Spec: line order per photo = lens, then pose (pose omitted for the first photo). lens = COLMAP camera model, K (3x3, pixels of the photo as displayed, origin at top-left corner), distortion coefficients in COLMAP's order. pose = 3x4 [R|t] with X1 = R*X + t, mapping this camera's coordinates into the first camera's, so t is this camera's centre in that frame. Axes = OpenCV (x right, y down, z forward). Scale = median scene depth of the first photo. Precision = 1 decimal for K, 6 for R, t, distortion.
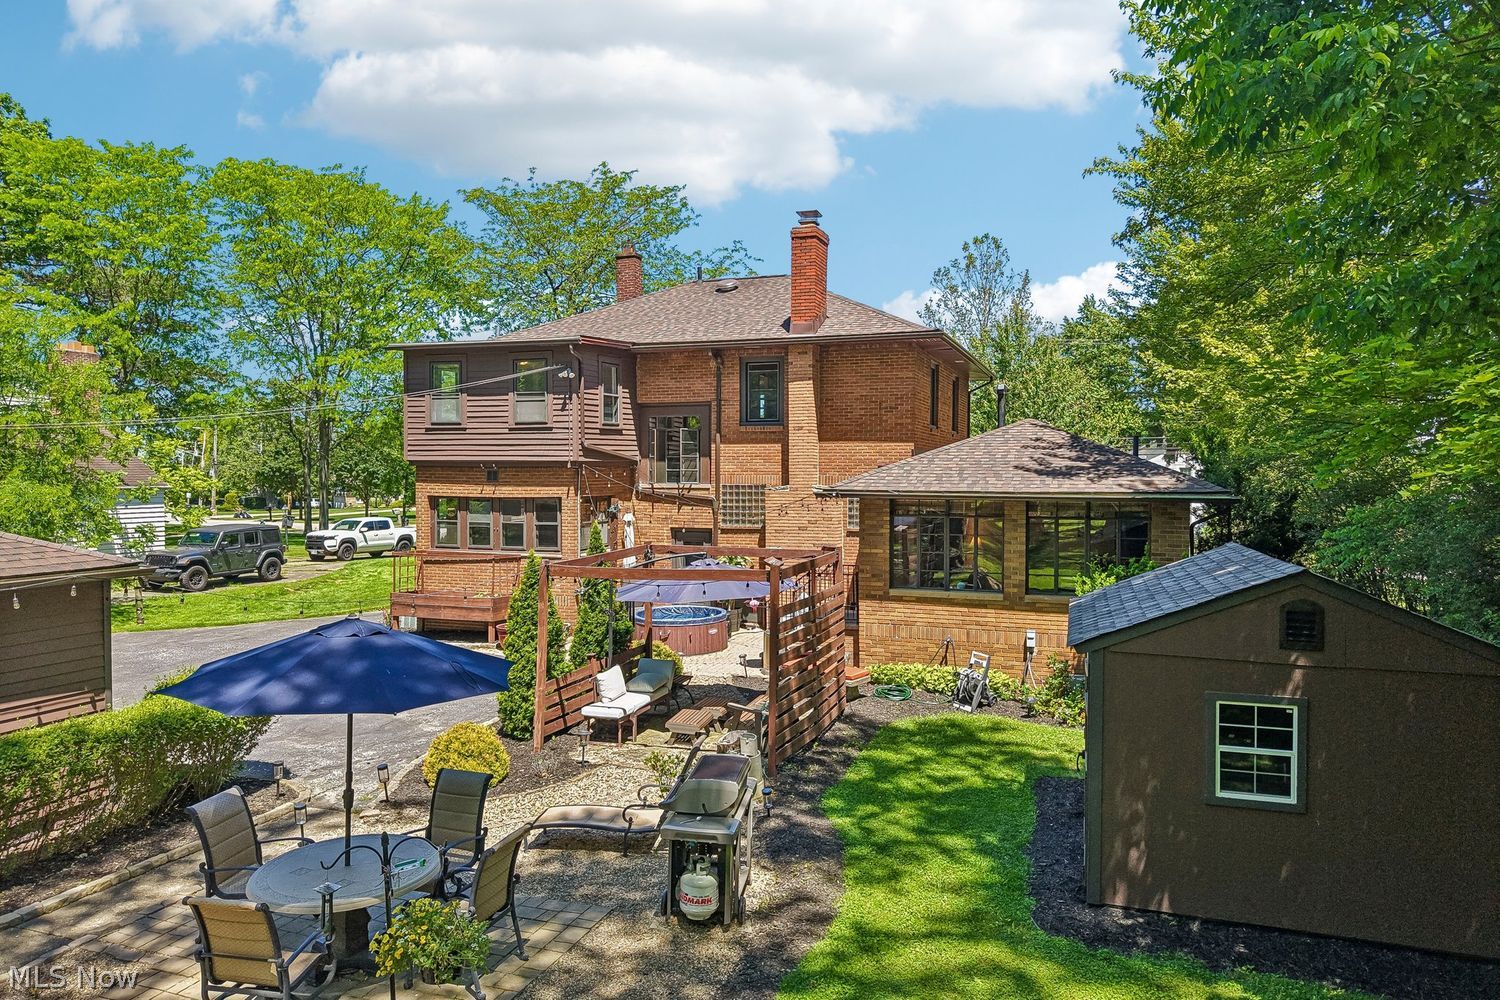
lens RADIAL K [[996.9, 0, 750.0], [0, 996.9, 500.0], [0, 0, 1]] dist [0.000762, -0.000052]
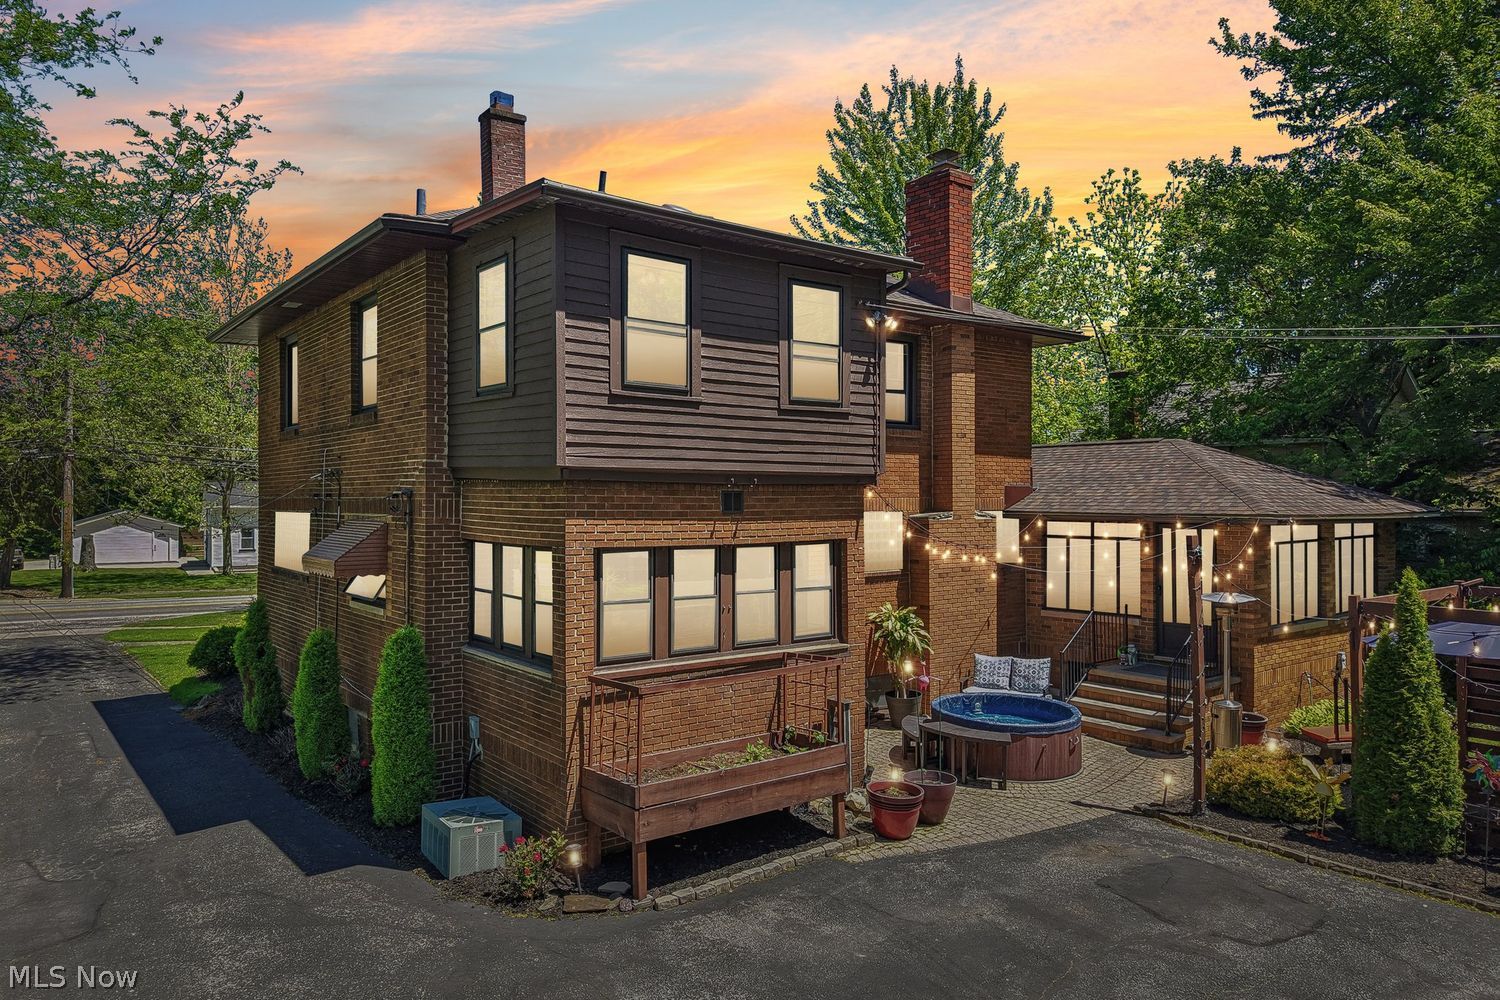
lens RADIAL K [[996.9, 0, 750.0], [0, 996.9, 500.0], [0, 0, 1]] dist [0.000762, -0.000052]
pose [[0.562955, -0.004588, 0.826475, -0.675668], [0.019764, 0.999773, -0.007912, -0.021235], [-0.826251, 0.020789, 0.562918, 0.723036]]
